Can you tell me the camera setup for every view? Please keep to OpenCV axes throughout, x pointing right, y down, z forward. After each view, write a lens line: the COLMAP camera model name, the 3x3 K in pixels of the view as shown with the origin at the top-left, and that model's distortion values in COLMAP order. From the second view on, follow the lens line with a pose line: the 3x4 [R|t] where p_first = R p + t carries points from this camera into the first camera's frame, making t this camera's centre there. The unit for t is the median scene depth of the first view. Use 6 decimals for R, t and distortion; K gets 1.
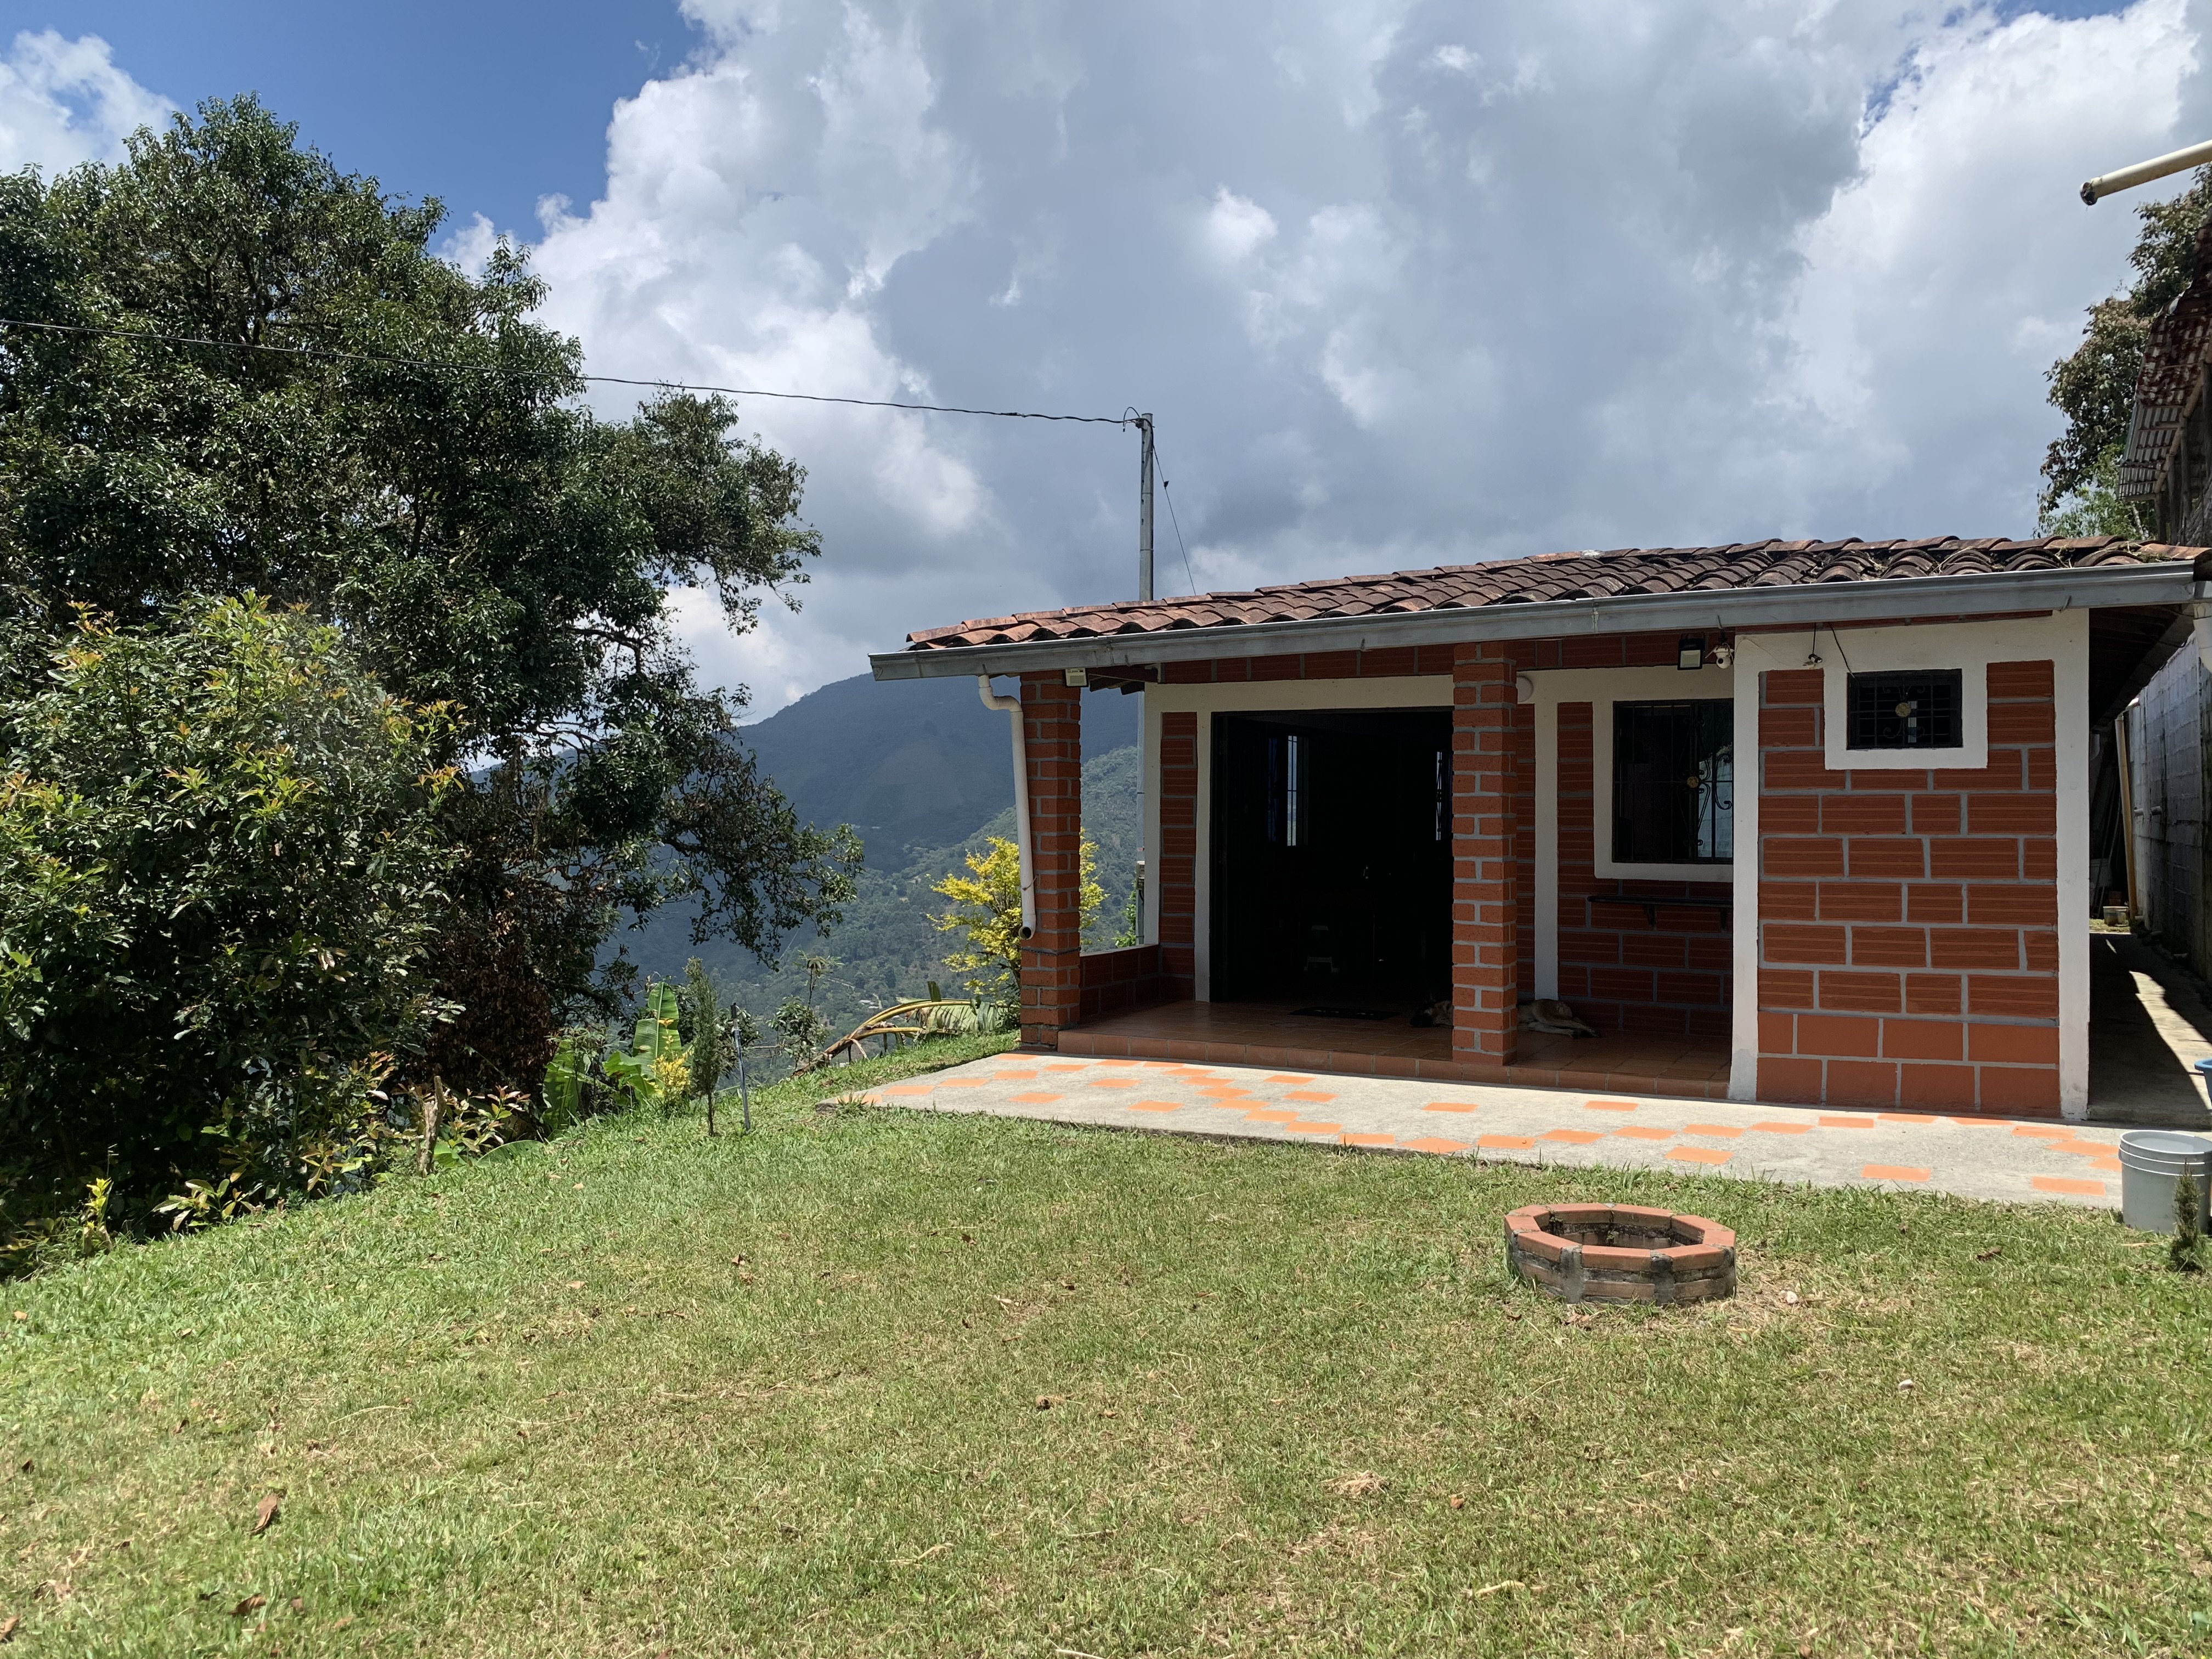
lens RADIAL K [[1698.3, 0, 1085.5], [0, 1698.3, 815.8], [0, 0, 1]] dist [0.033883, -0.055924]
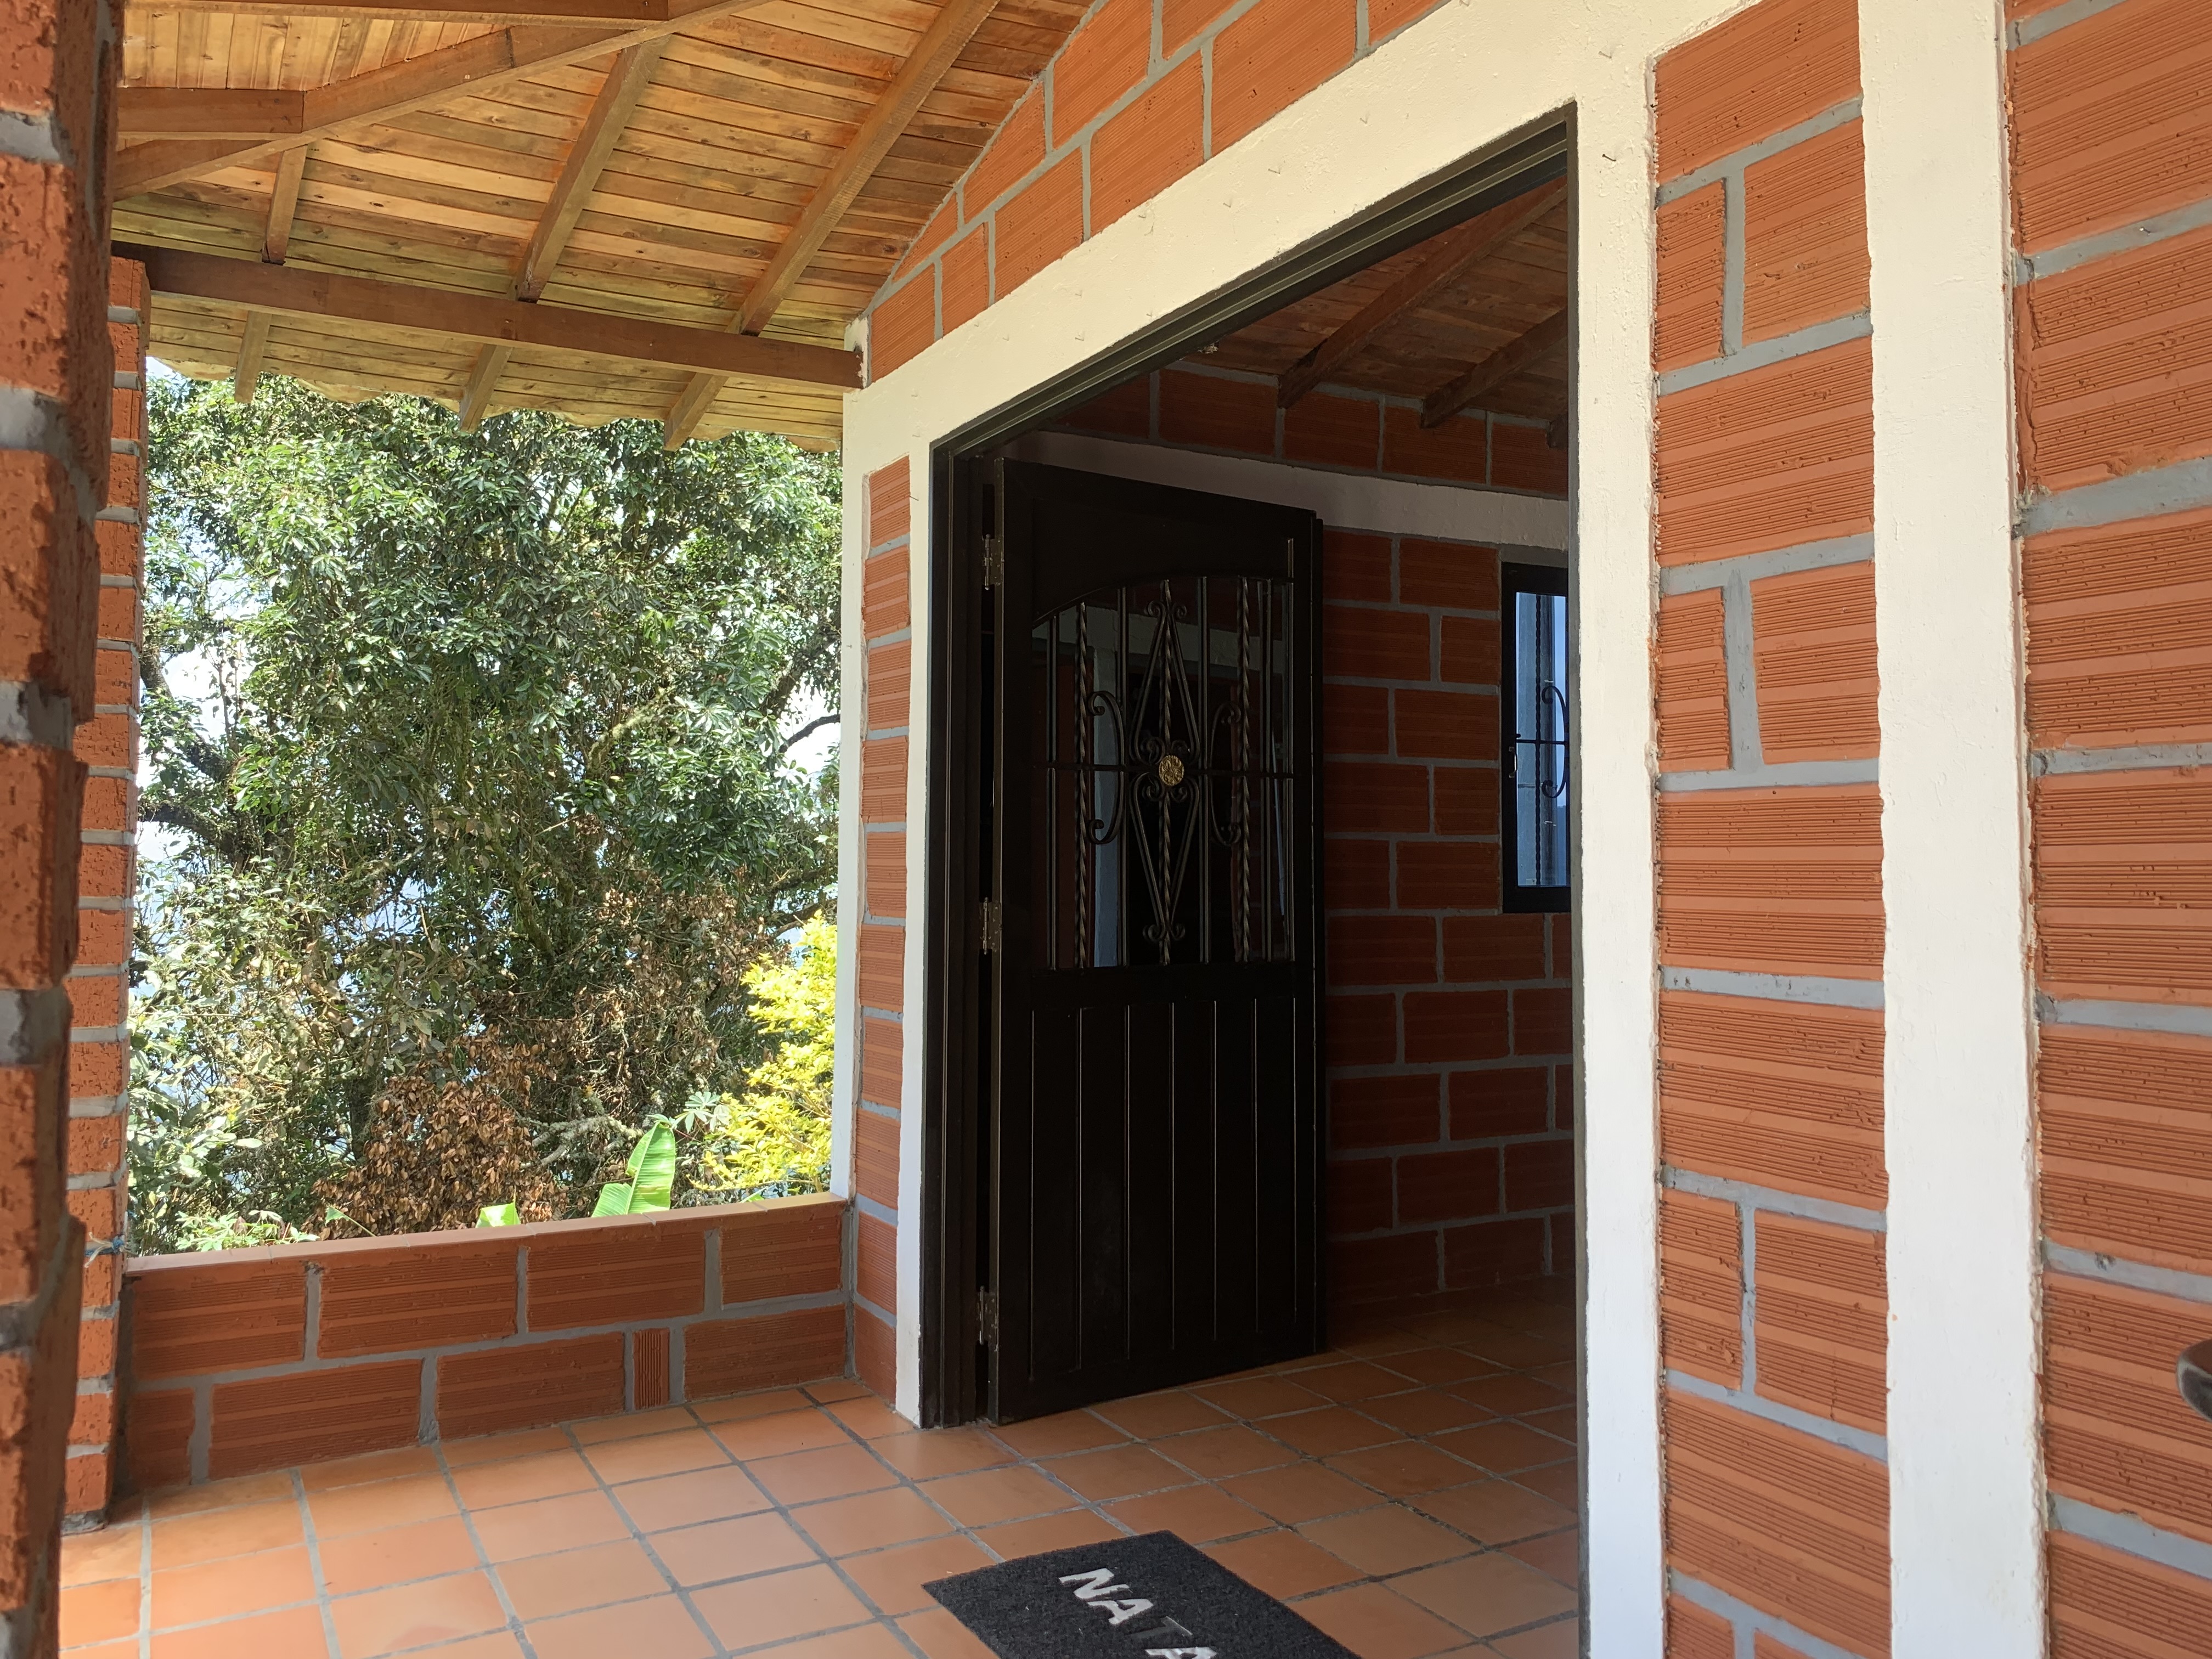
lens RADIAL K [[1698.3, 0, 1100.1], [0, 1698.3, 785.2], [0, 0, 1]] dist [0.033883, -0.055924]
pose [[0.844377, -0.026824, -0.535077, 0.367278], [-0.001082, 0.998658, -0.051772, 0.020851], [0.535748, 0.044294, 0.843215, 1.078236]]
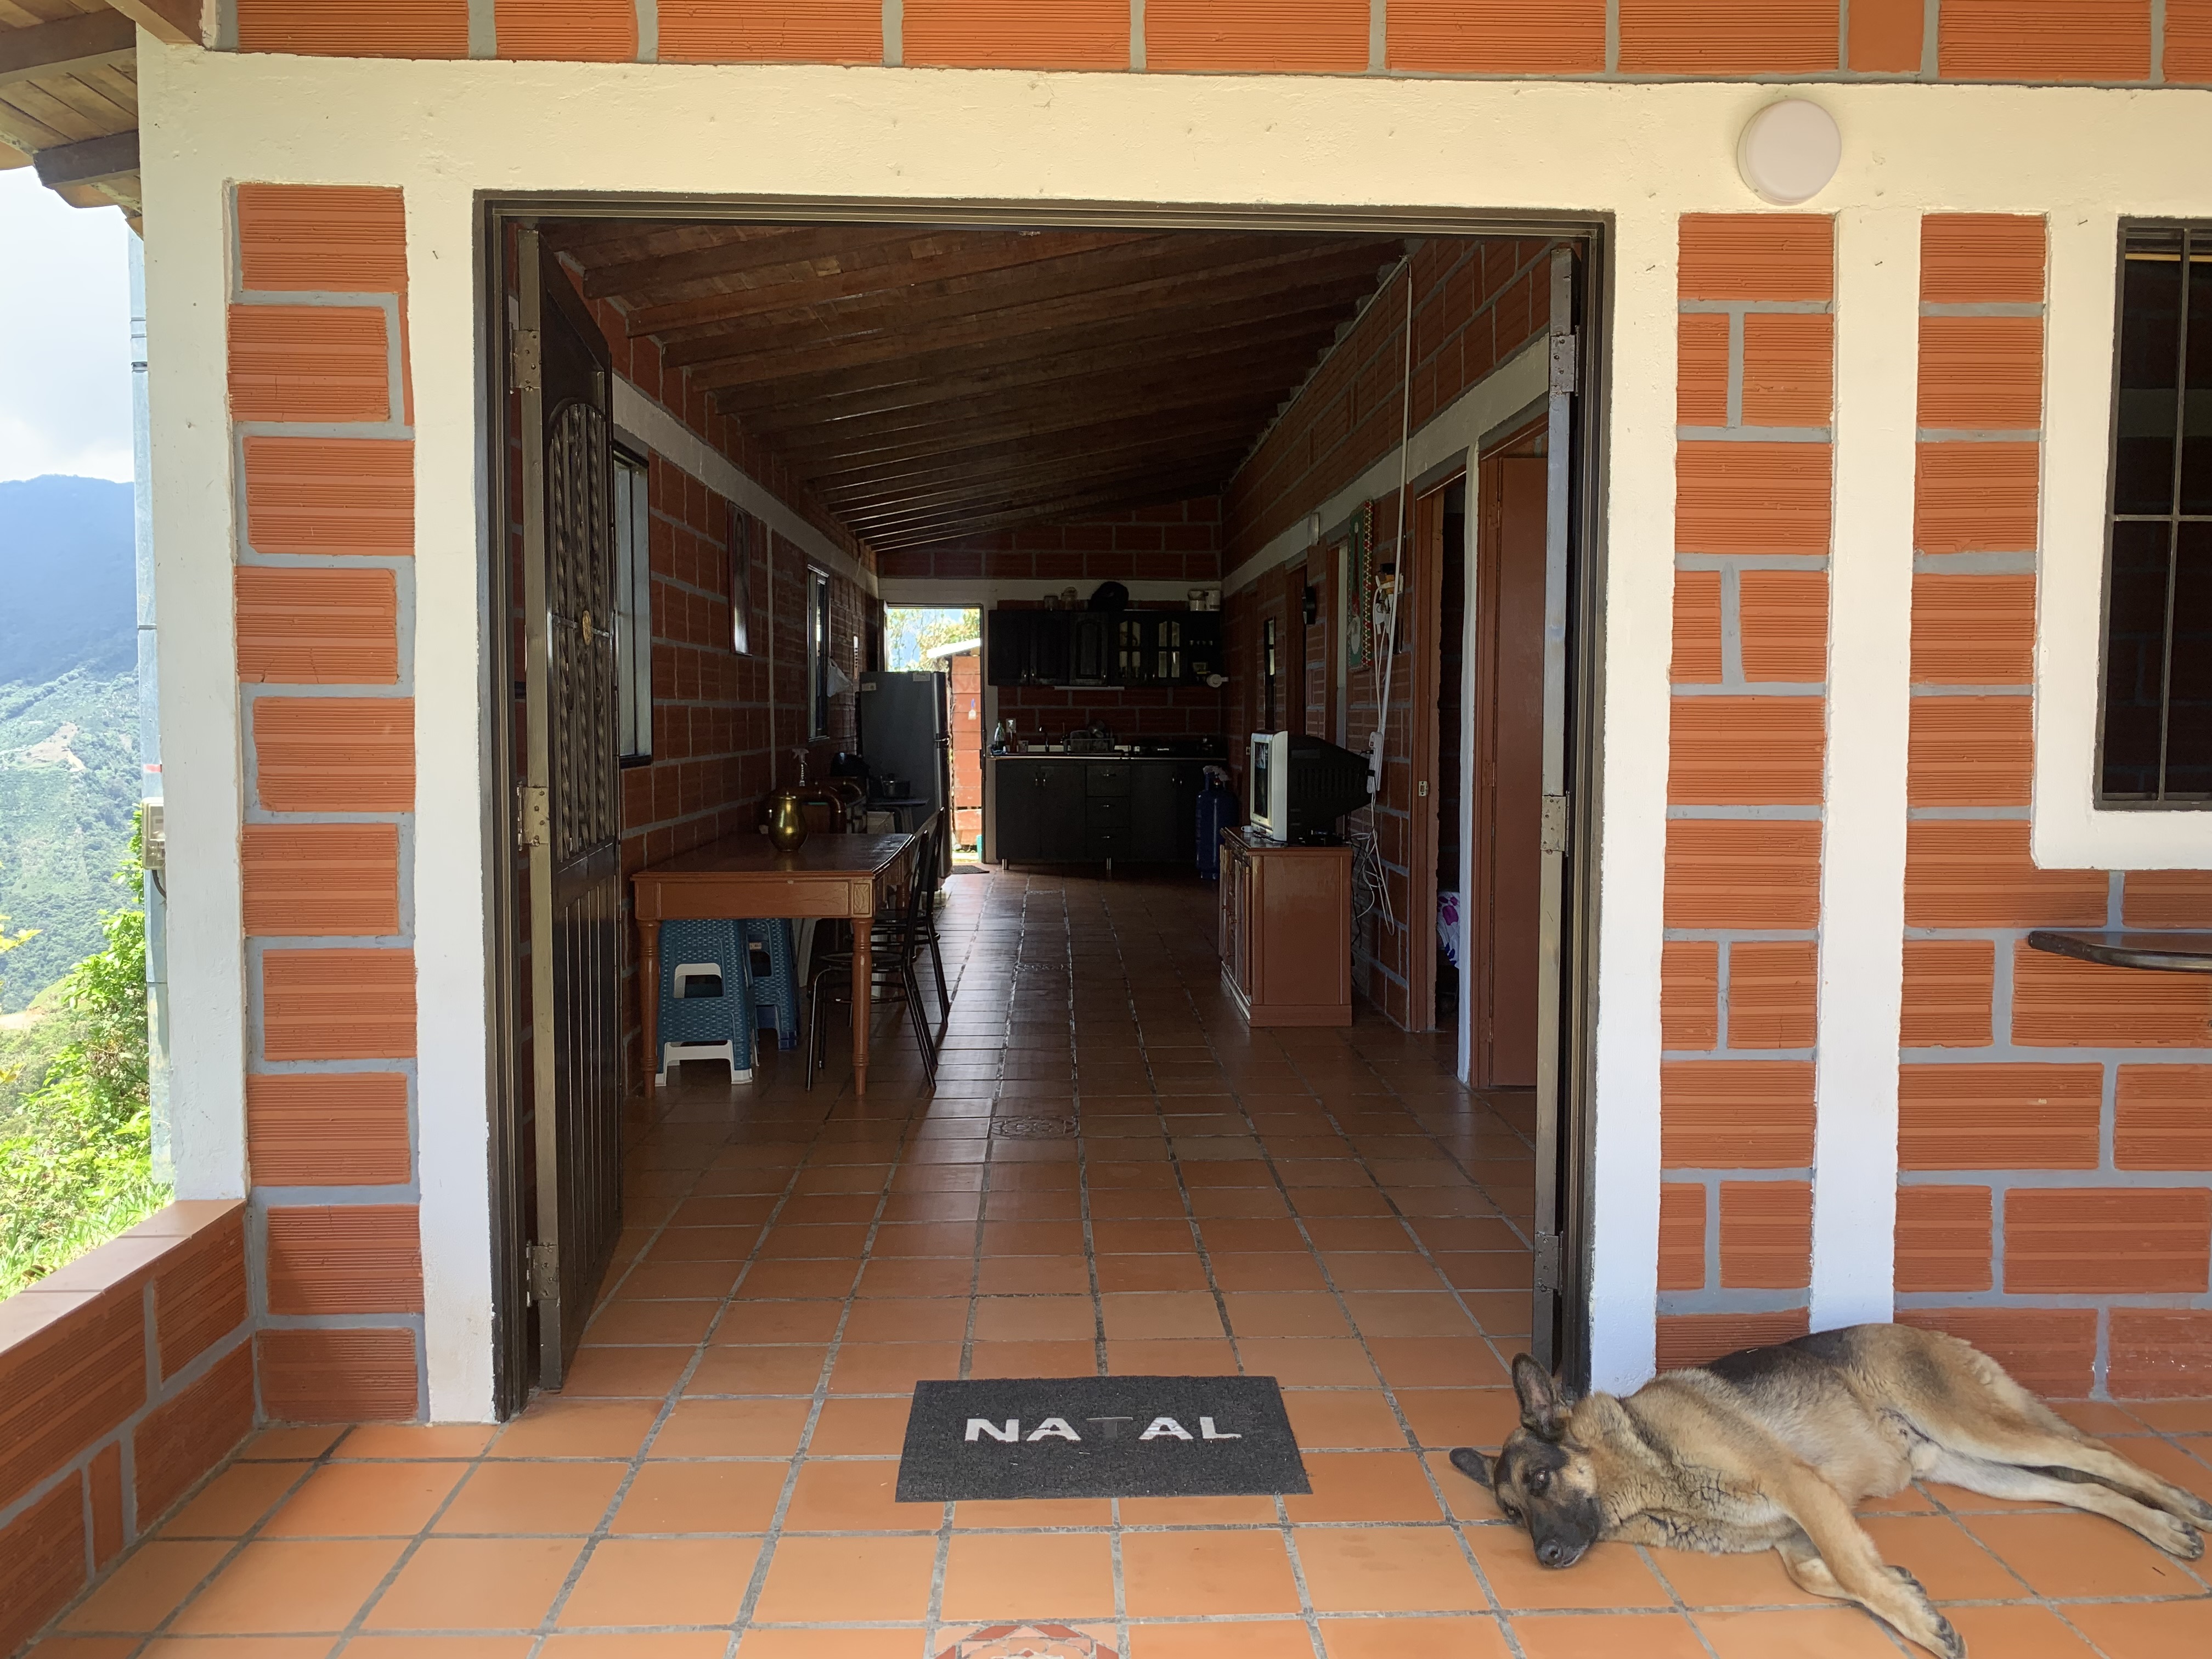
lens RADIAL K [[1698.3, 0, 1096.7], [0, 1698.3, 813.5], [0, 0, 1]] dist [0.033883, -0.055924]
pose [[0.860366, -0.034342, 0.508518, 0.036850], [0.003869, 0.998139, 0.060862, 0.012748], [-0.509662, -0.050396, 0.858898, 1.062361]]
